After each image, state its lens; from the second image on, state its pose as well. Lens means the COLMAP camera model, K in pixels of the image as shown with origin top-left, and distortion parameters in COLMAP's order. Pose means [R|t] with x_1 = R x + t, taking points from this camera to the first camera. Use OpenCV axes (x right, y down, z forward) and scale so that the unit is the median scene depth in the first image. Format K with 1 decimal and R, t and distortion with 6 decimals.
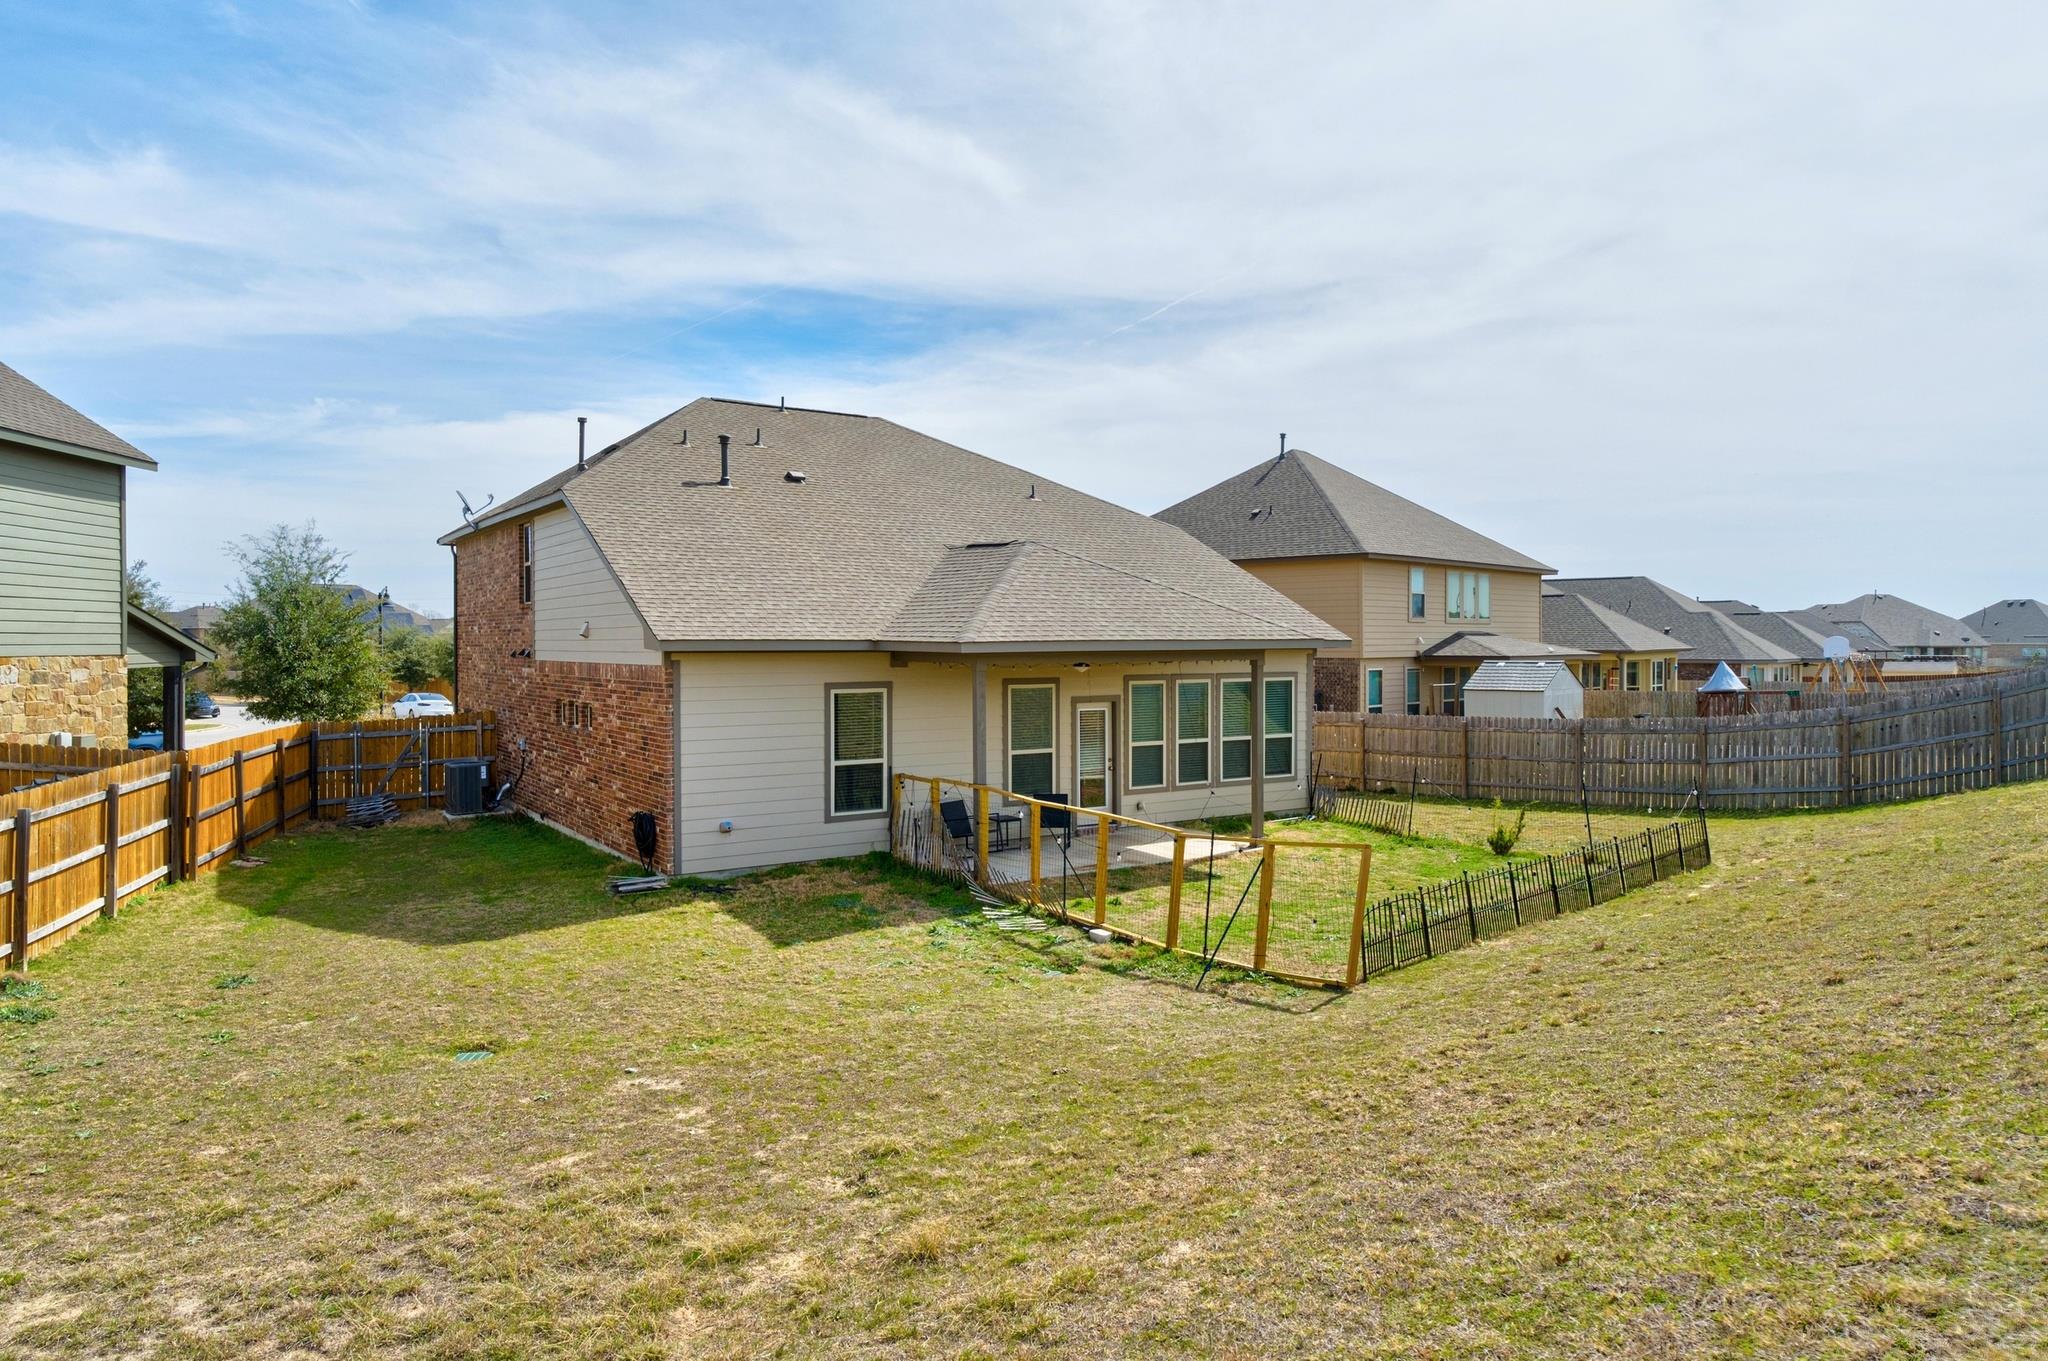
lens RADIAL K [[1296.8, 0, 1026.0], [0, 1296.8, 603.2], [0, 0, 1]] dist [-0.007797, -0.001402]
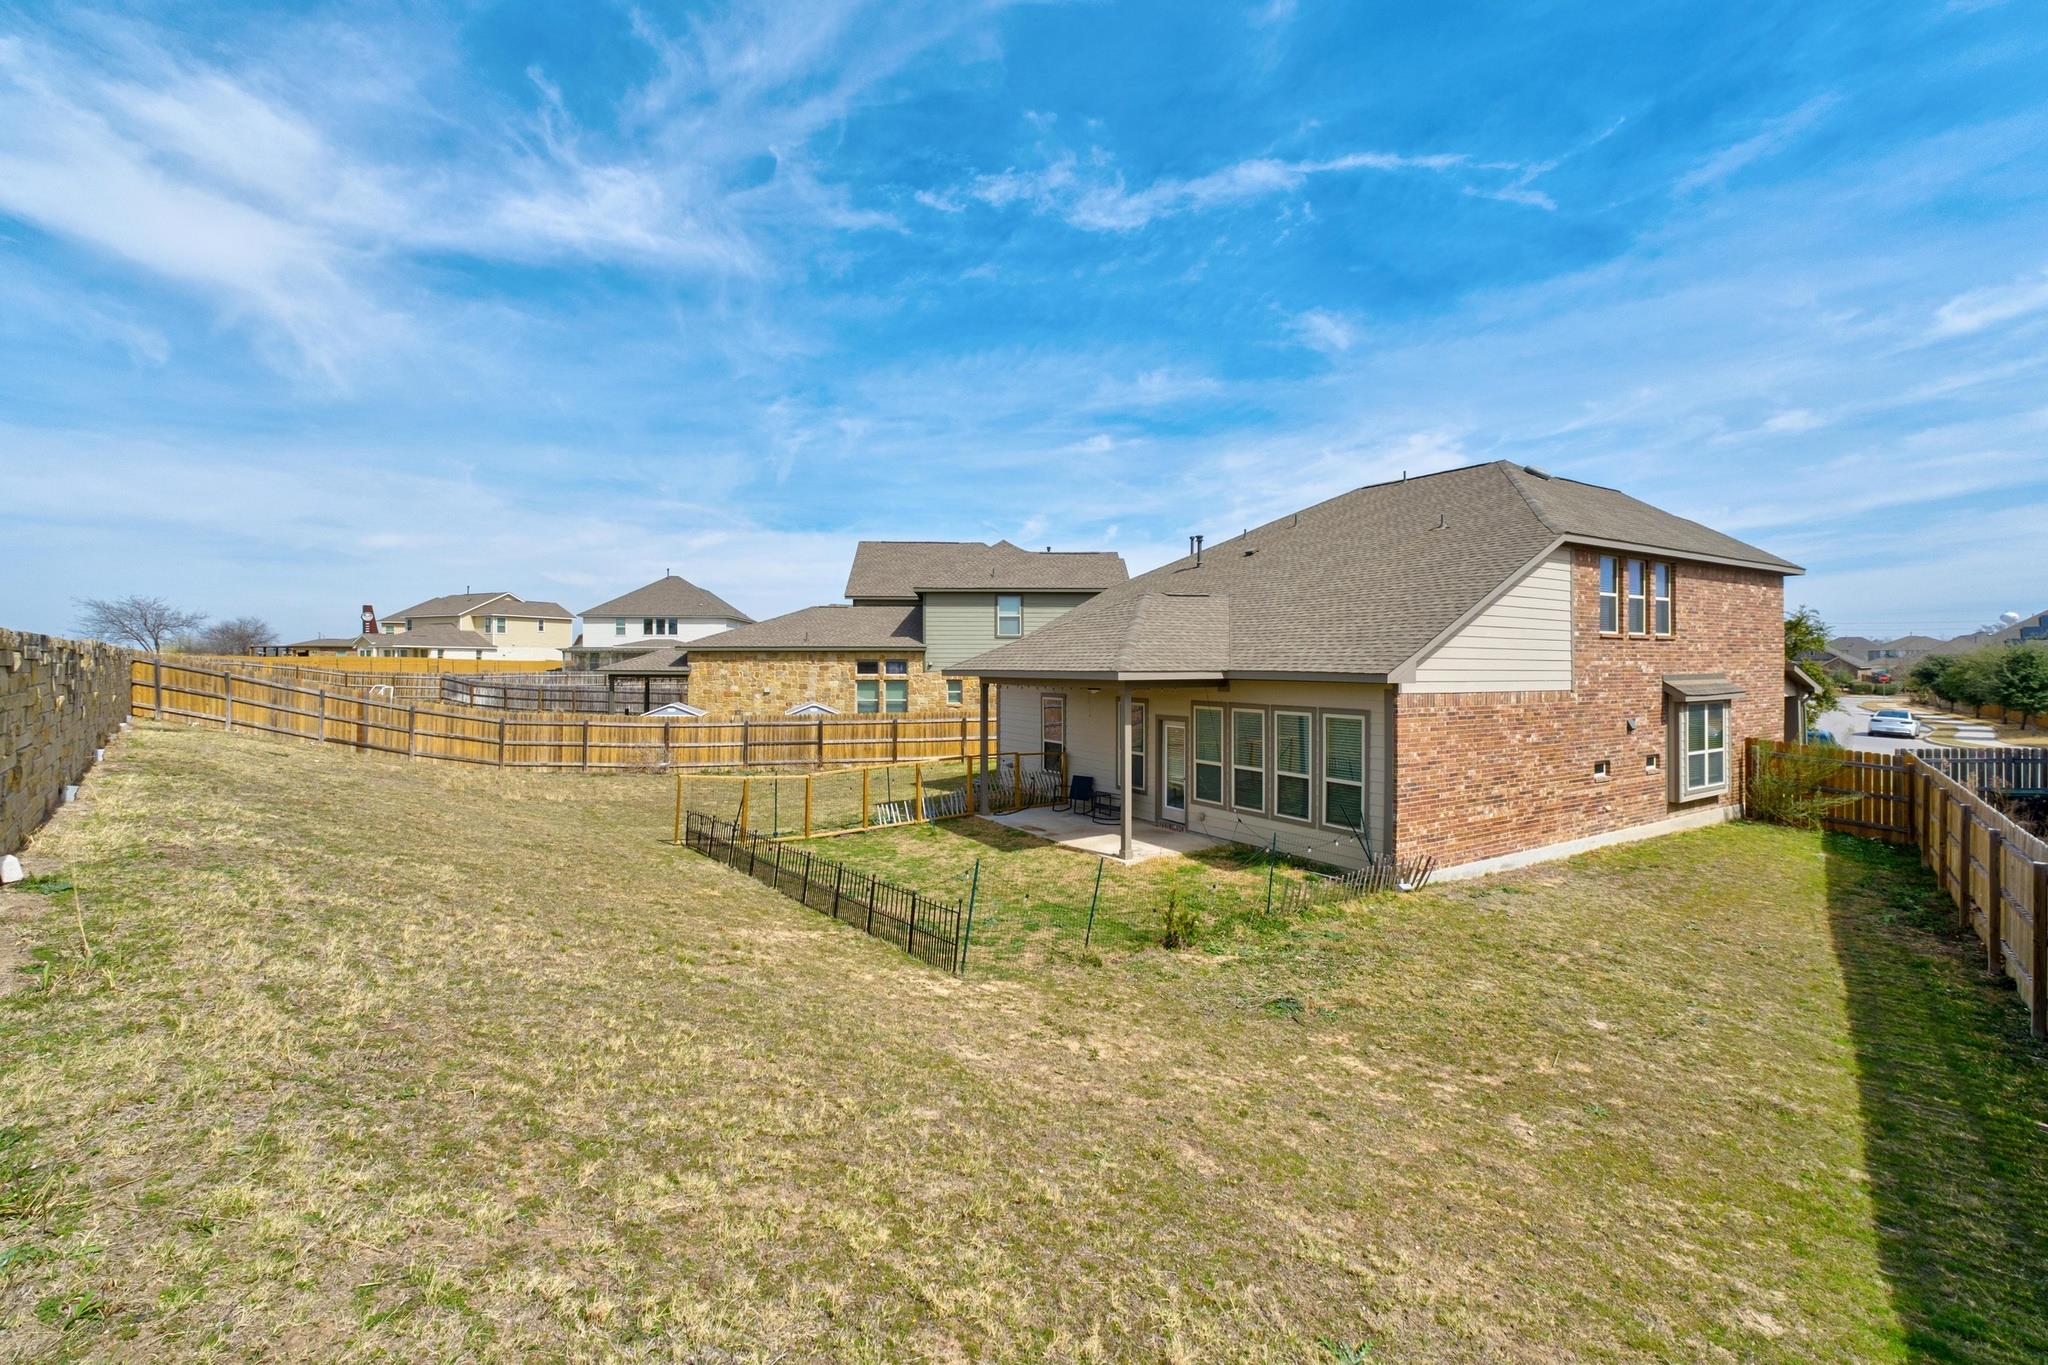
lens RADIAL K [[860.5, 0, 1027.7], [0, 860.5, 684.9], [0, 0, 1]] dist [0.001507, 0.001026]
pose [[-0.051243, 0.029485, -0.998251, 0.651370], [0.031125, 0.999126, 0.027913, 0.011392], [0.998201, -0.029640, -0.052116, 0.680213]]
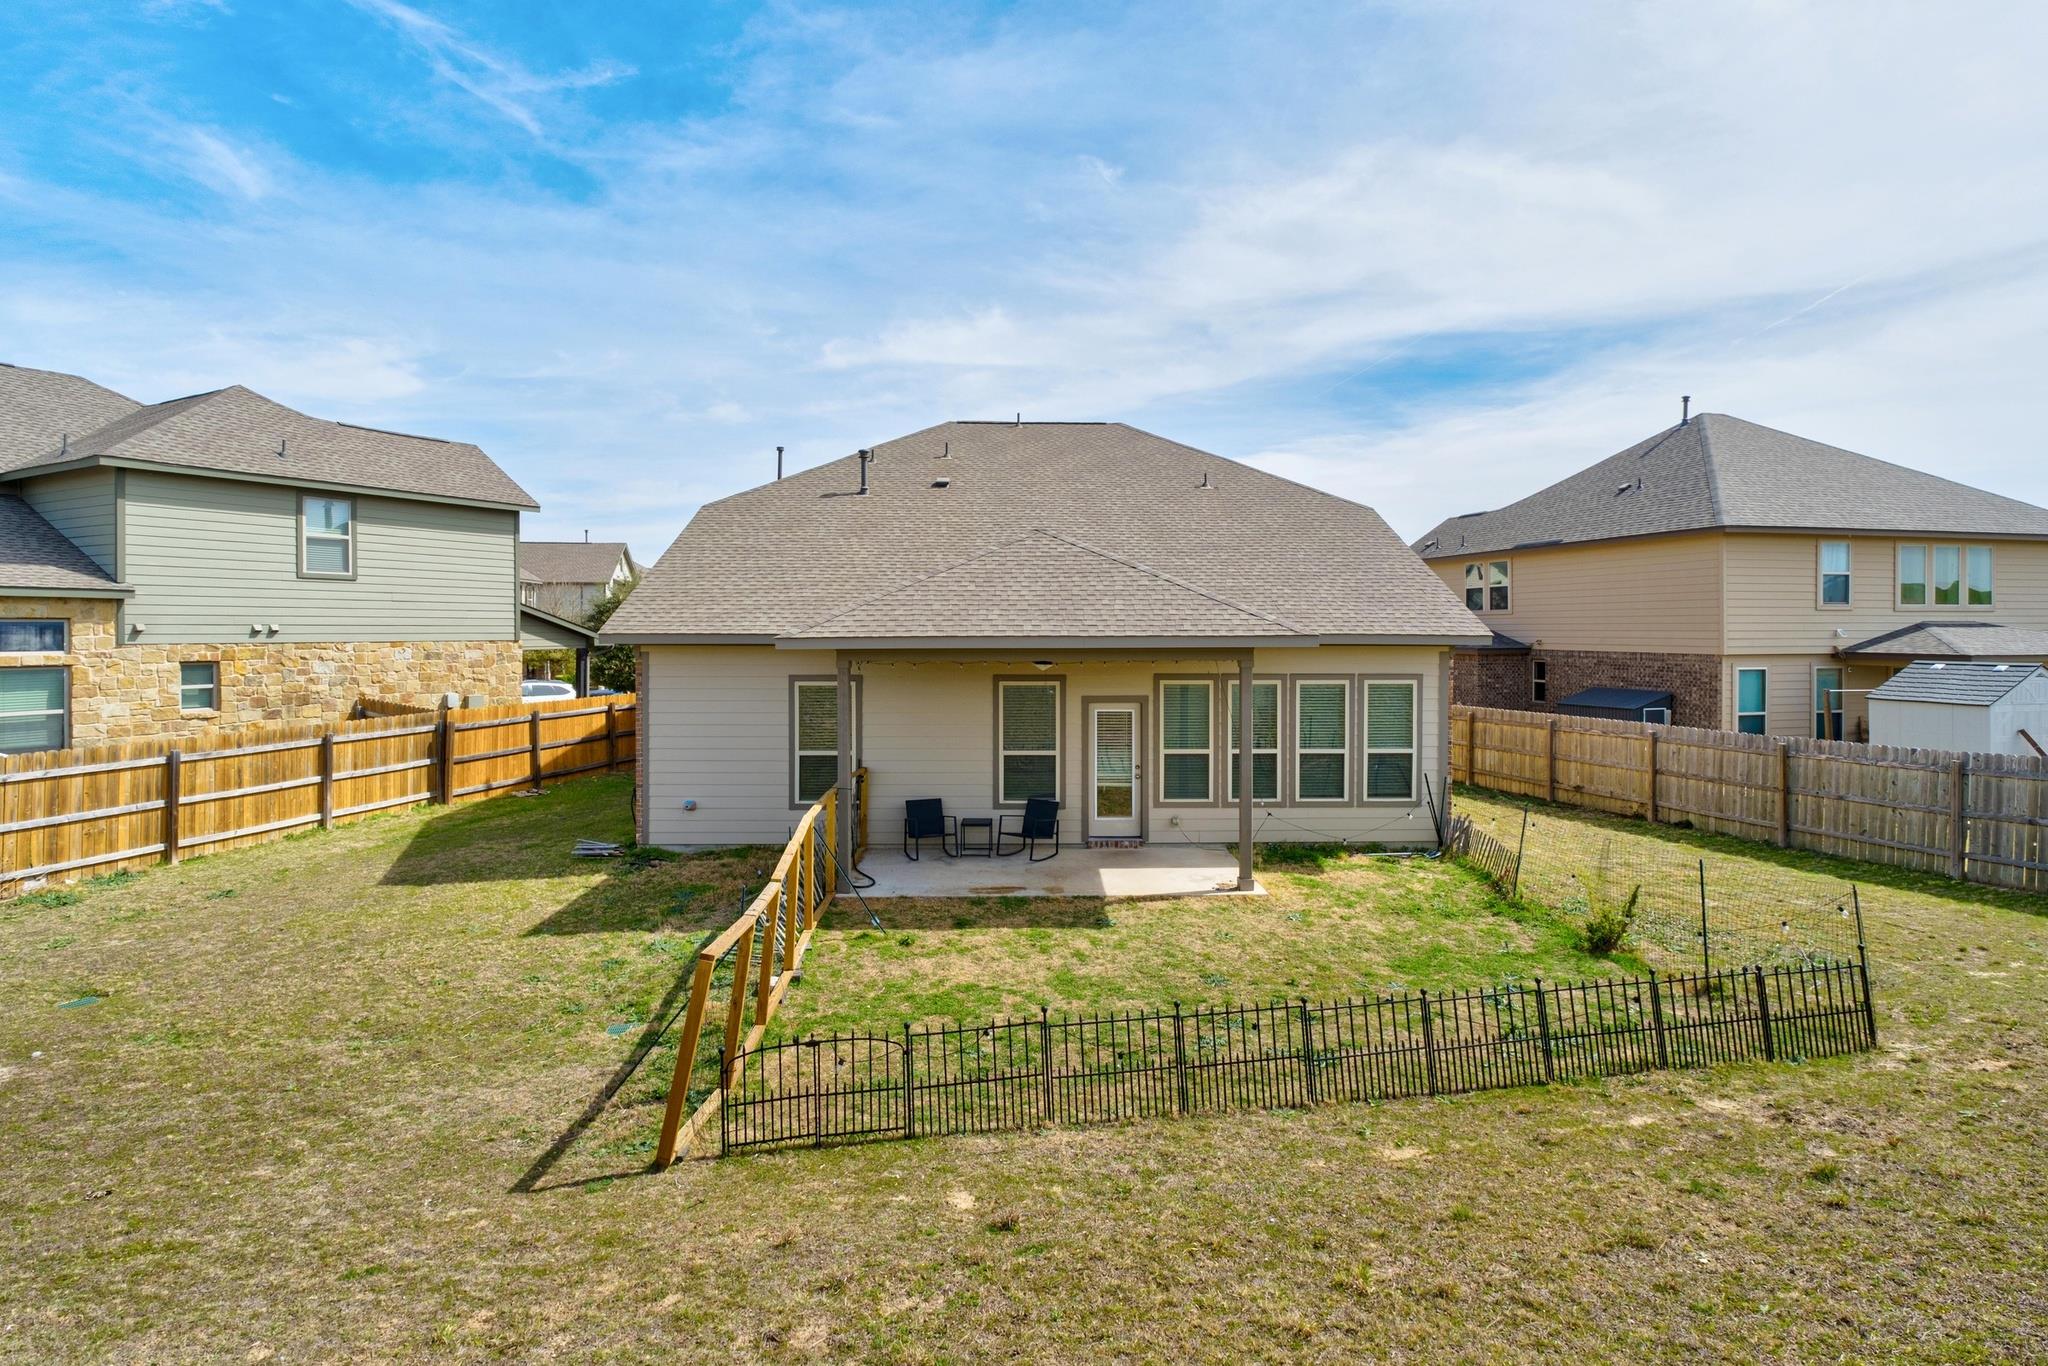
lens RADIAL K [[988.4, 0, 1041.7], [0, 988.4, 635.0], [0, 0, 1]] dist [-0.008678, -0.000403]
pose [[0.833366, 0.007308, -0.552673, 0.295936], [0.014045, 0.999310, 0.034392, 0.002892], [0.552543, -0.036423, 0.832688, 0.295612]]
